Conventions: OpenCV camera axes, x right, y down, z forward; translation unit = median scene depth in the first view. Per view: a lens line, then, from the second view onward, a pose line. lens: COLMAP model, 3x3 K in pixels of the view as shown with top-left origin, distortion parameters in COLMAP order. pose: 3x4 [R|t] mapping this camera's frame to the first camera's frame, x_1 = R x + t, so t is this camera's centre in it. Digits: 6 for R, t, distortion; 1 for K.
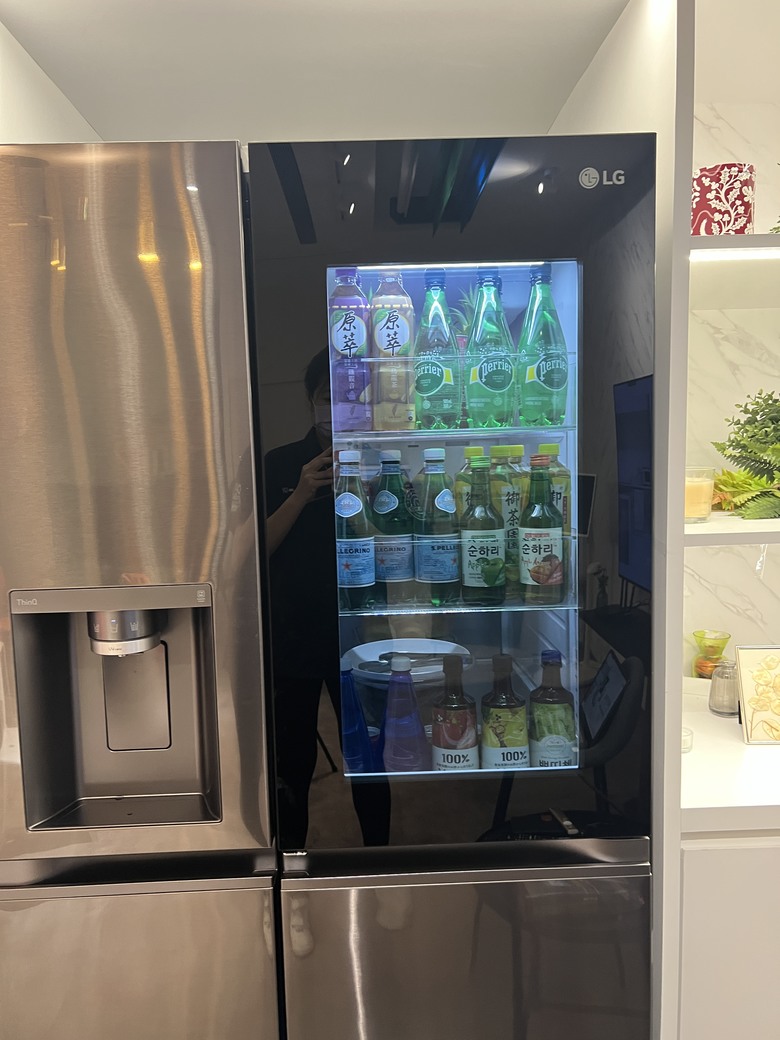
lens RADIAL K [[805.4, 0, 390.0], [0, 805.4, 520.0], [0, 0, 1]] dist [0.000732, 0.005102]
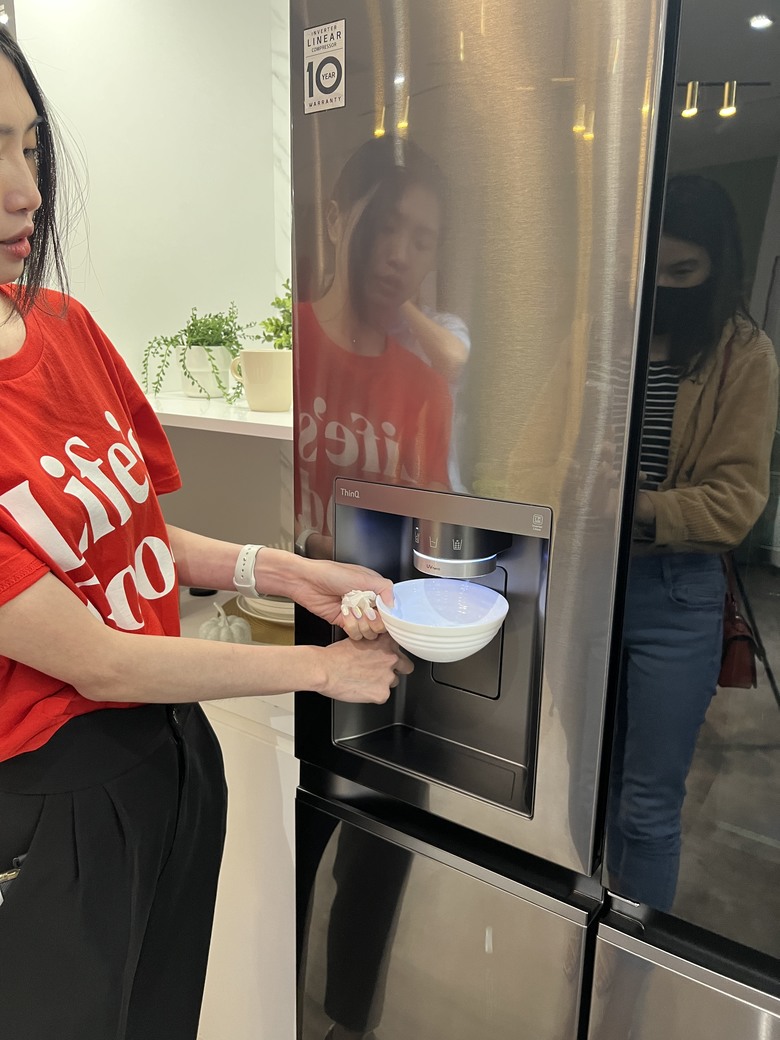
lens RADIAL K [[805.4, 0, 390.0], [0, 805.4, 520.0], [0, 0, 1]] dist [0.000732, 0.005102]
pose [[0.773424, 0.177746, -0.608459, 0.088847], [-0.110559, 0.982995, 0.146623, 0.000304], [0.624173, -0.046131, 0.779923, 0.304428]]
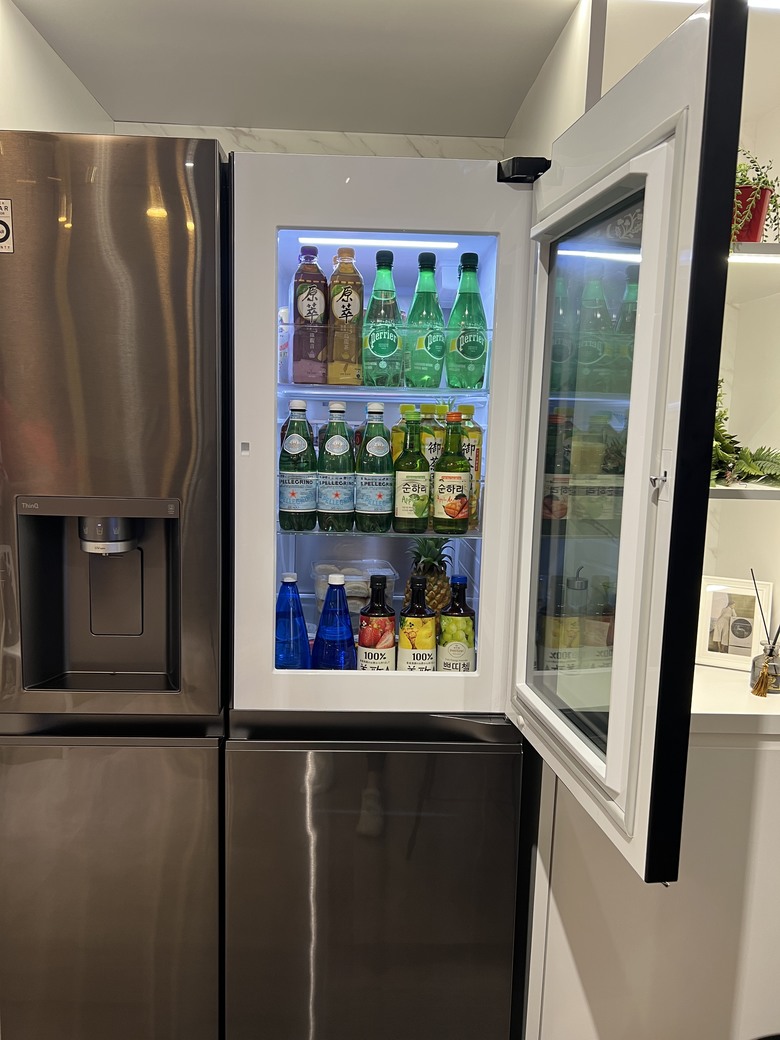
lens RADIAL K [[779.2, 0, 386.3], [0, 779.2, 503.5], [0, 0, 1]] dist [0.005954, 0.002321]
pose [[0.998476, 0.053447, 0.013757, 0.069901], [-0.053851, 0.998072, 0.030847, 0.026372], [-0.012082, -0.031540, 0.999429, -0.179844]]
